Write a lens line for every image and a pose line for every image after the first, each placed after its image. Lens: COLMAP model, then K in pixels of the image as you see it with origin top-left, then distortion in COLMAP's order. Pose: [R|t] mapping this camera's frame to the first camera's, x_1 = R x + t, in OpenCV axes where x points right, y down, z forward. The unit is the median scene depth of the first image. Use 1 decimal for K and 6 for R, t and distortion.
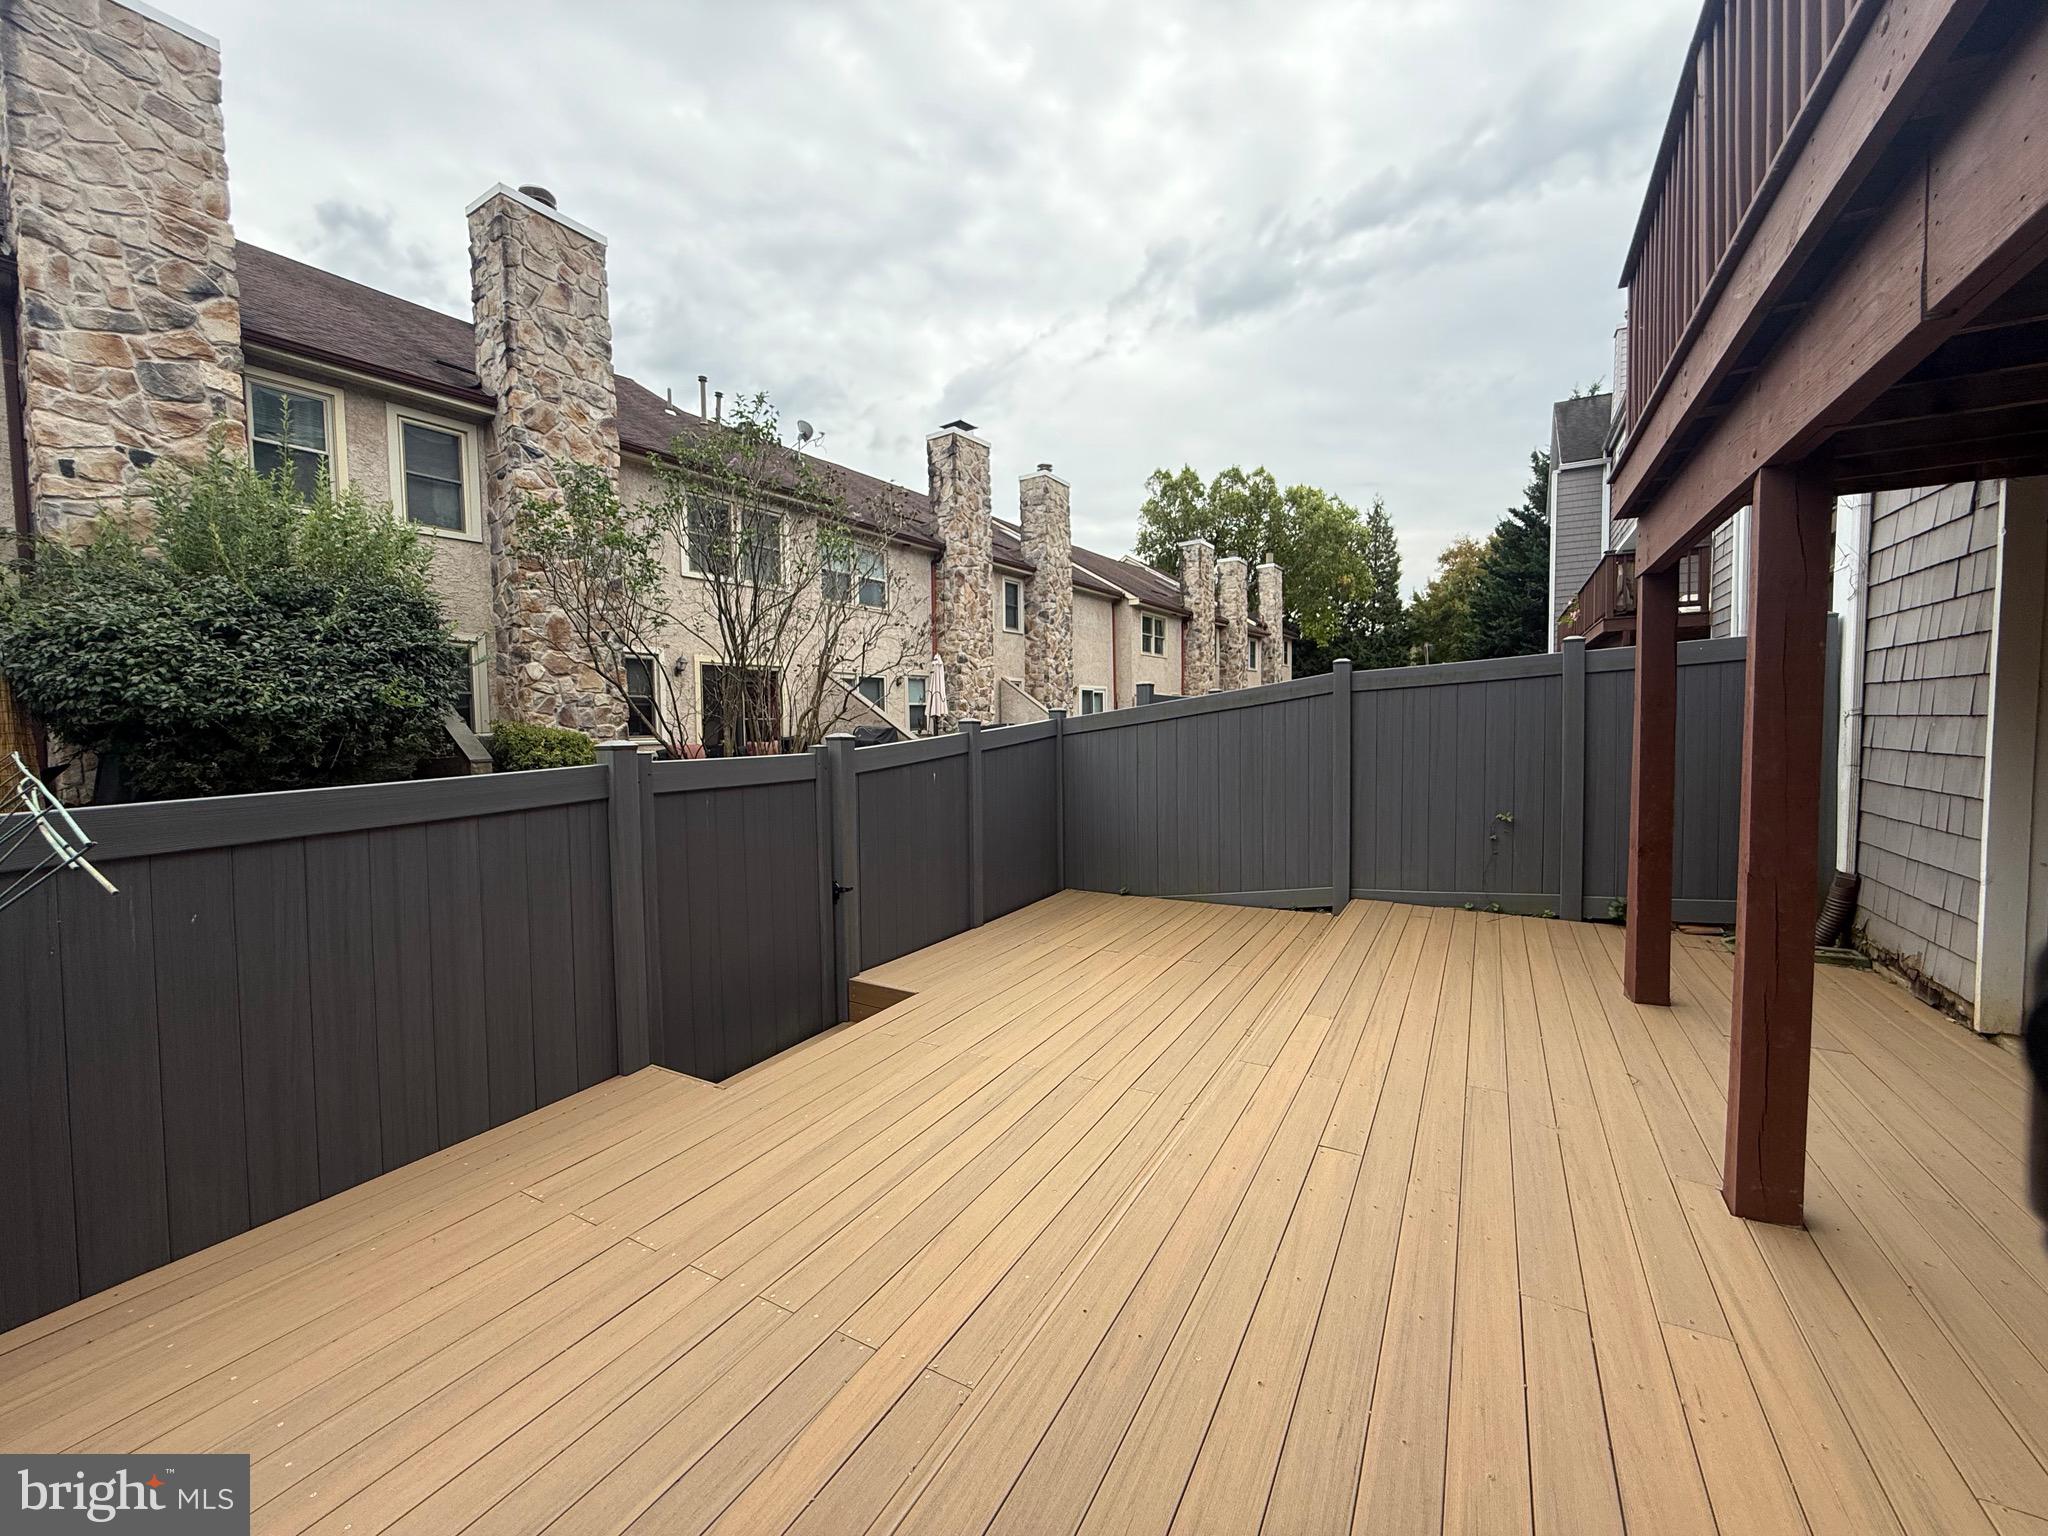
lens RADIAL K [[817.5, 0, 1015.2], [0, 817.5, 762.3], [0, 0, 1]] dist [0.001739, 0.000493]
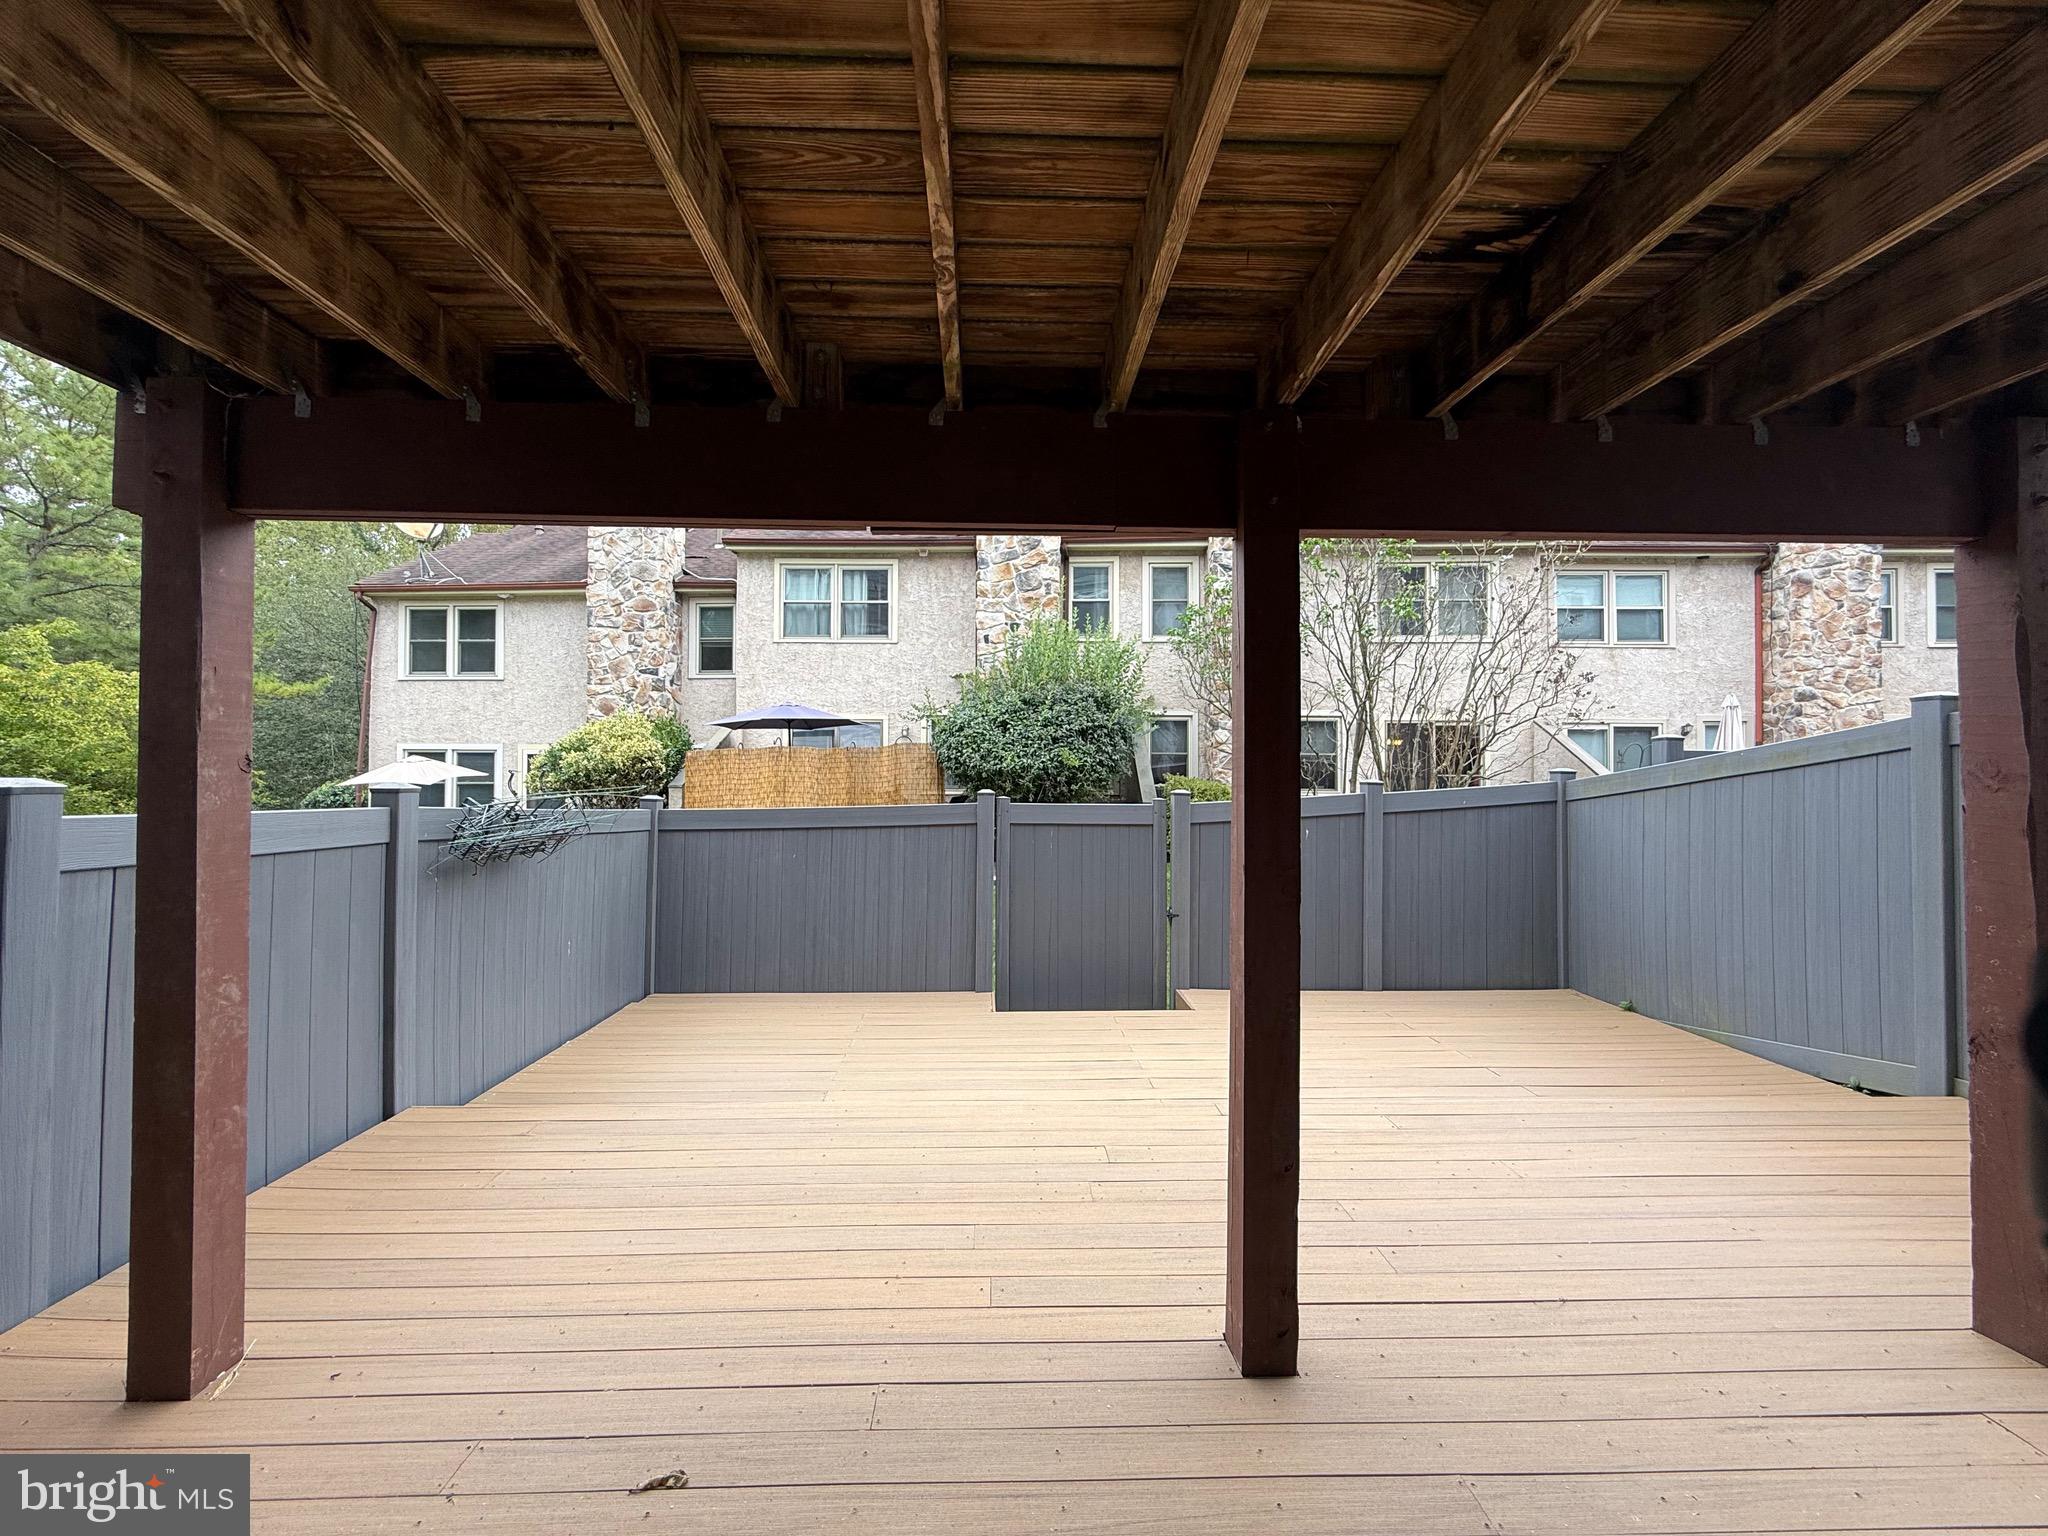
lens RADIAL K [[817.5, 0, 1015.2], [0, 817.5, 762.3], [0, 0, 1]] dist [0.001739, 0.000493]
pose [[0.525819, 0.000449, -0.850596, 0.464277], [-0.054290, 0.997979, -0.033034, -0.015012], [0.848862, 0.063549, 0.524780, 0.080821]]
